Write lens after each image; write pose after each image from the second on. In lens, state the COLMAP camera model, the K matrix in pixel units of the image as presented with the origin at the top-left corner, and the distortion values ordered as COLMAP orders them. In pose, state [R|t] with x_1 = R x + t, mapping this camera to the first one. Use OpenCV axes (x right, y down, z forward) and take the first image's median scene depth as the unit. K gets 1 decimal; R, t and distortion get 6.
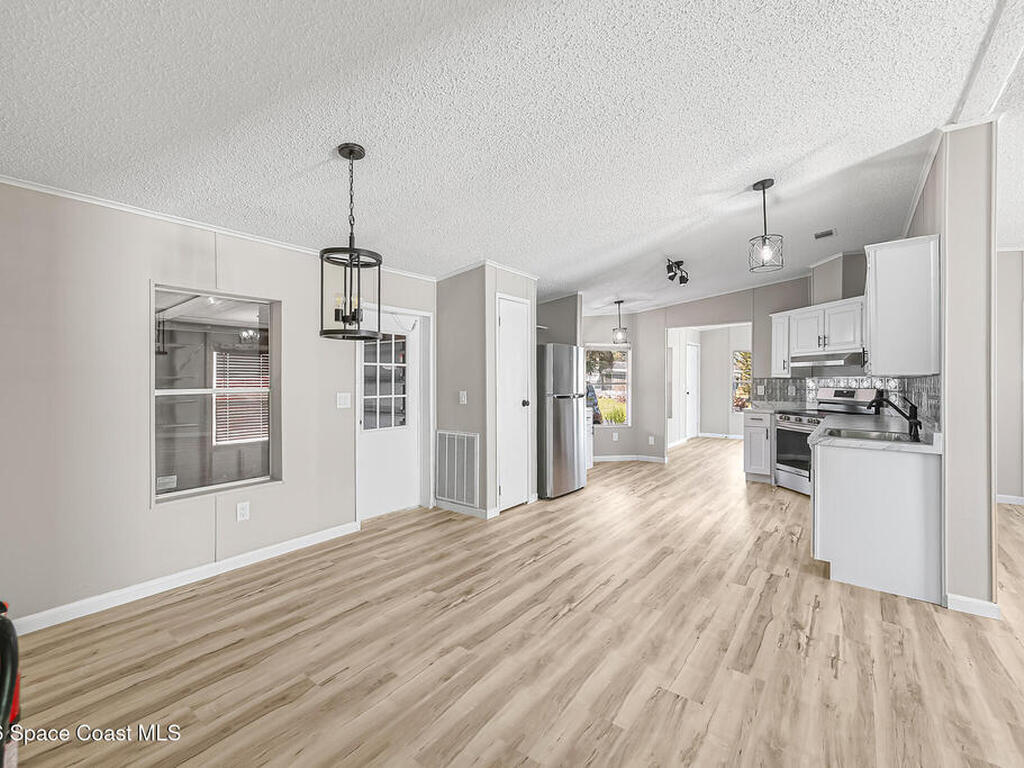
lens RADIAL K [[447.7, 0, 513.5], [0, 447.7, 380.3], [0, 0, 1]] dist [0.002144, 0.000360]
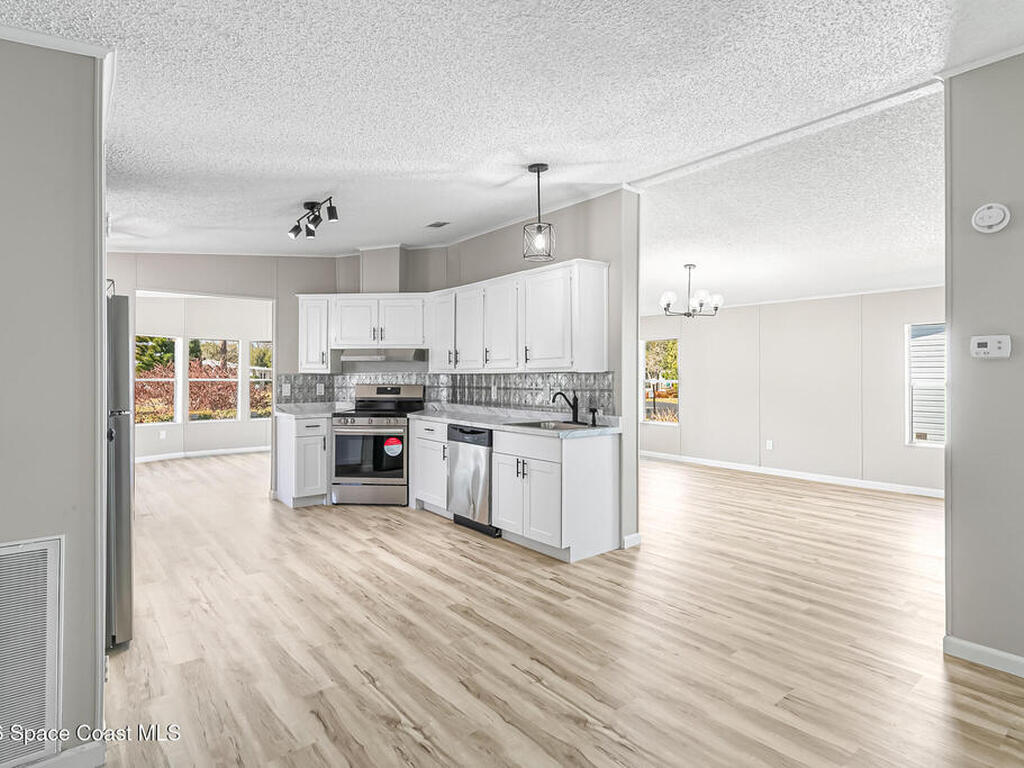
lens RADIAL K [[549.7, 0, 514.5], [0, 549.7, 373.3], [0, 0, 1]] dist [0.006711, -0.002571]
pose [[0.233167, 0.003435, 0.972431, -0.524392], [0.003100, 0.999986, -0.004275, -0.001973], [-0.972432, 0.004011, 0.233153, 0.716078]]
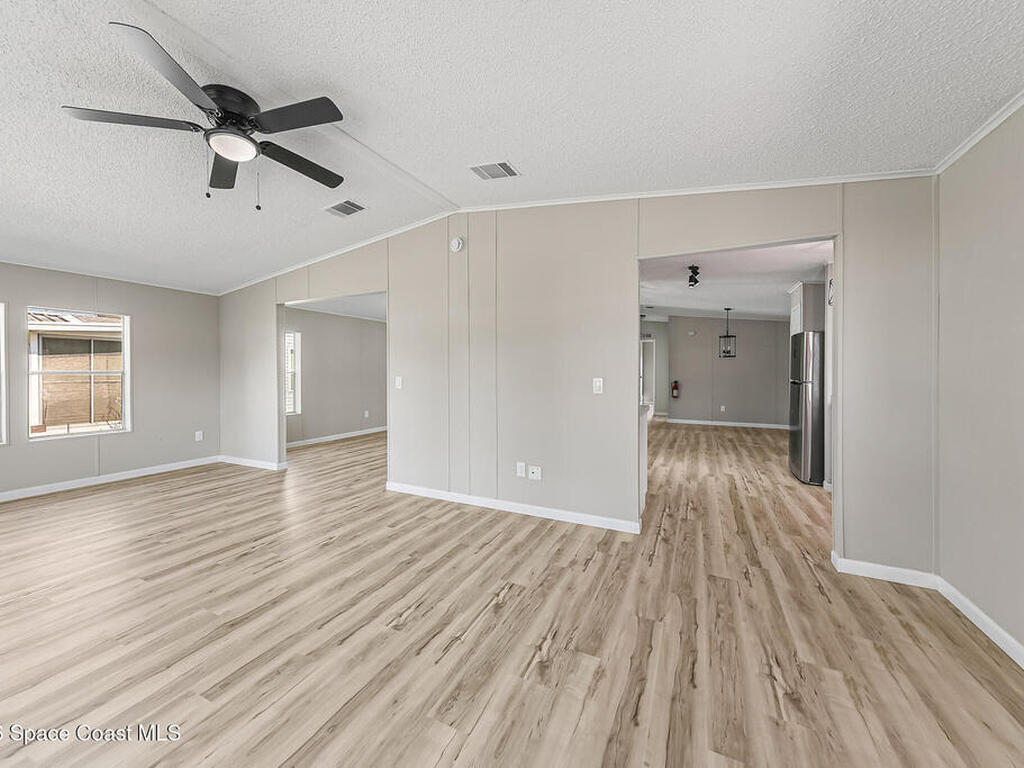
lens RADIAL K [[402.8, 0, 501.2], [0, 402.8, 374.3], [0, 0, 1]] dist [0.001349, 0.000276]
pose [[-0.980992, -0.001205, -0.194042, 1.504251], [-0.003628, 0.999920, 0.012134, 0.010592], [0.194012, 0.012607, -0.980918, 2.737489]]
